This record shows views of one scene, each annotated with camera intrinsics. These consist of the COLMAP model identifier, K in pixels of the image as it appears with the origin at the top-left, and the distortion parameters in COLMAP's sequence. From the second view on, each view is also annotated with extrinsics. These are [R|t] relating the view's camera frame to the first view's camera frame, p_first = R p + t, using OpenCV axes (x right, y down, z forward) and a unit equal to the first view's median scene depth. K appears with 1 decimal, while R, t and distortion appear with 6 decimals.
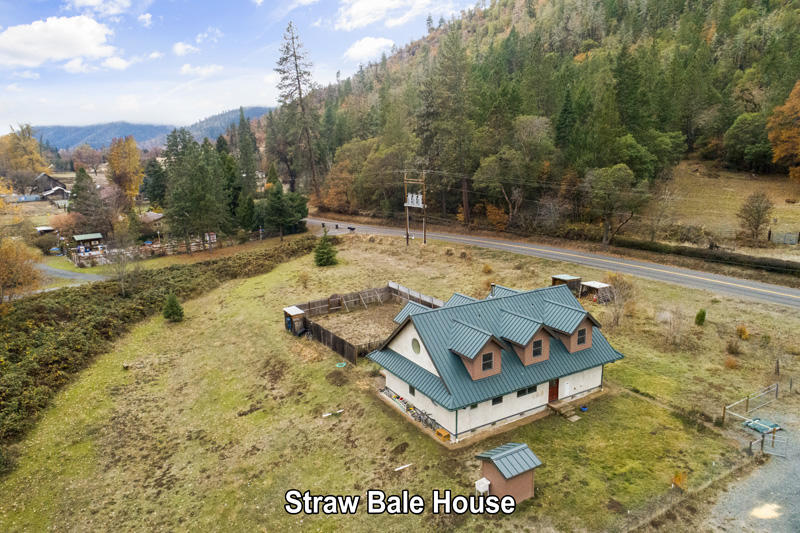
lens RADIAL K [[537.4, 0, 397.3], [0, 537.4, 267.0], [0, 0, 1]] dist [0.000507, 0.004784]
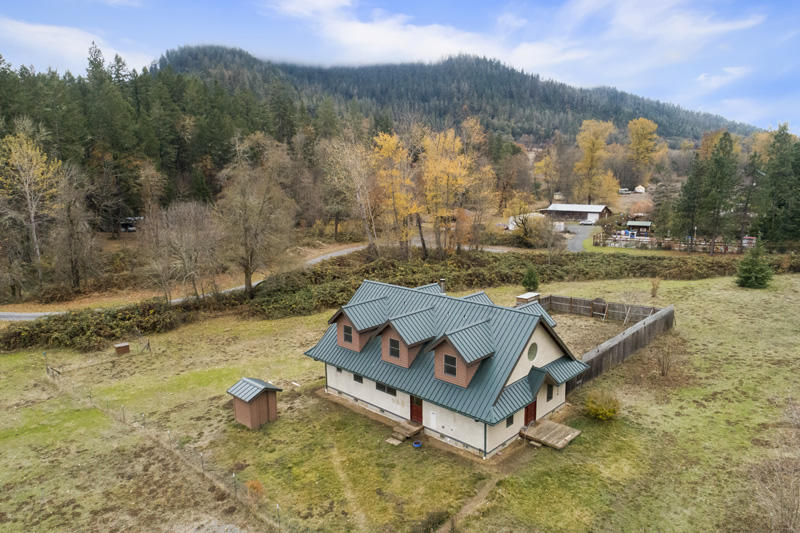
lens RADIAL K [[537.4, 0, 399.6], [0, 537.4, 268.7], [0, 0, 1]] dist [0.000507, 0.004784]
pose [[0.278272, 0.196829, -0.940119, 1.057759], [-0.190978, 0.970574, 0.146676, -0.109065], [0.941325, 0.138726, 0.307673, 0.694022]]
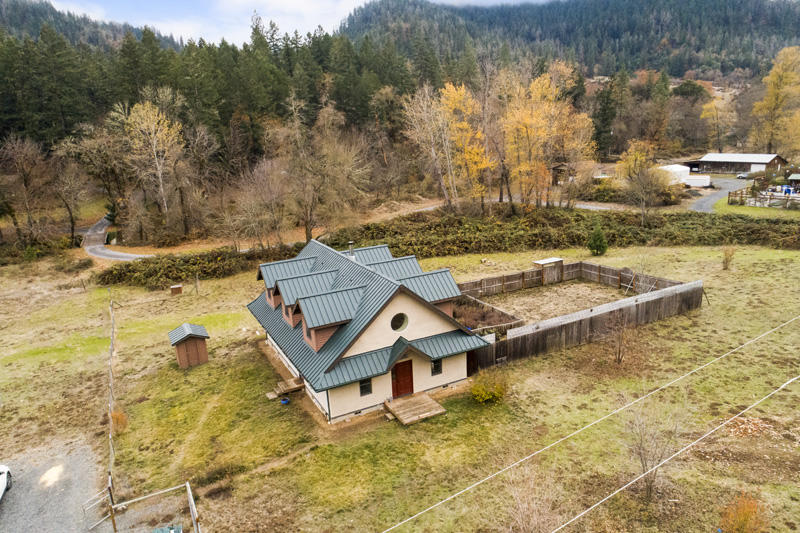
lens RADIAL K [[537.4, 0, 400.6], [0, 537.4, 267.6], [0, 0, 1]] dist [0.000507, 0.004784]
pose [[-0.042515, 0.284156, -0.957835, 1.095790], [-0.157584, 0.944794, 0.287282, -0.206948], [0.986590, 0.163153, 0.004610, 1.148863]]
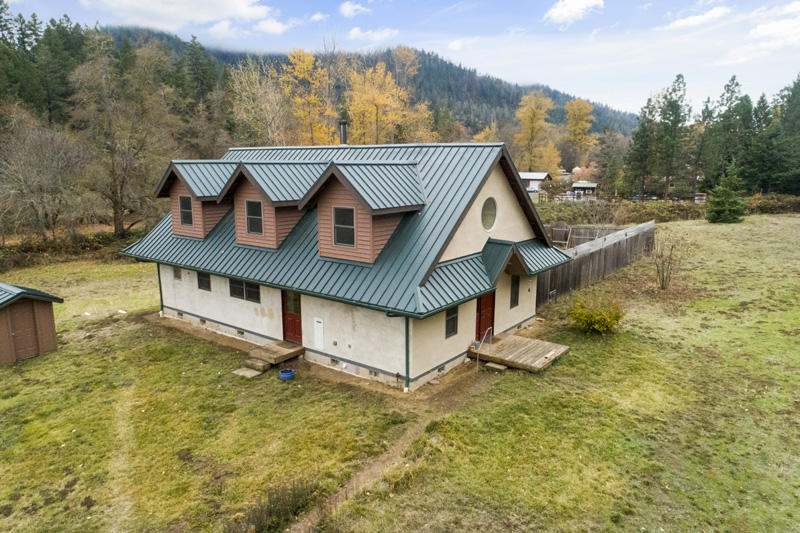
lens RADIAL K [[537.4, 0, 398.8], [0, 537.4, 267.6], [0, 0, 1]] dist [0.000507, 0.004784]
pose [[0.380279, 0.201360, -0.902686, 0.775426], [-0.199230, 0.970933, 0.132653, 0.099319], [0.903158, 0.129397, 0.409343, 0.895943]]
